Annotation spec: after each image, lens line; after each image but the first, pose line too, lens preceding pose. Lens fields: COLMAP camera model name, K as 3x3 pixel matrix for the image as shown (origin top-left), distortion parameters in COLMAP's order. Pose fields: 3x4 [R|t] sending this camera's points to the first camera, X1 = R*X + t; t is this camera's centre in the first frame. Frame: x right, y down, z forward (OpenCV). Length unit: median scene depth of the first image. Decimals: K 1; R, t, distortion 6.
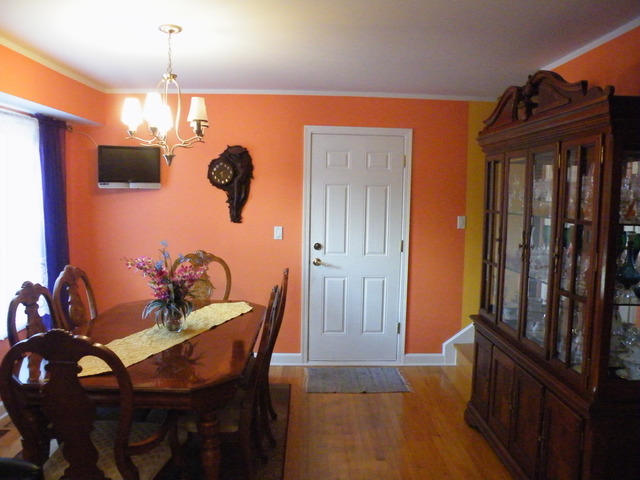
lens RADIAL K [[522.6, 0, 323.1], [0, 522.6, 242.2], [0, 0, 1]] dist [-0.150529, 0.137985]
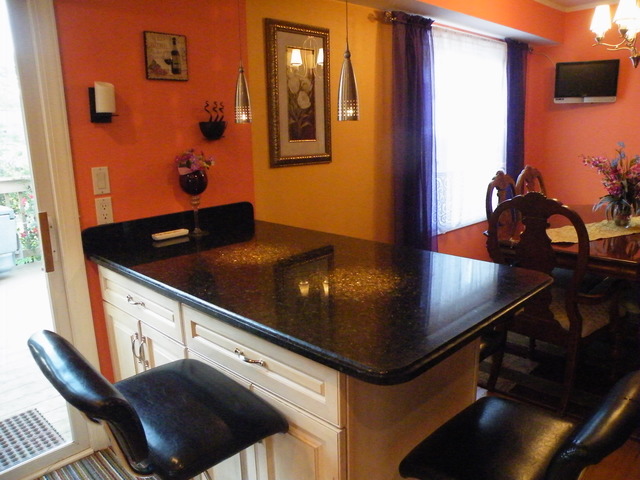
lens RADIAL K [[522.6, 0, 323.1], [0, 522.6, 242.2], [0, 0, 1]] dist [-0.150529, 0.137985]
pose [[0.698550, 0.122868, -0.704934, 0.021667], [-0.036133, 0.989948, 0.136740, 0.083355], [0.714648, -0.070049, 0.695968, -0.186258]]
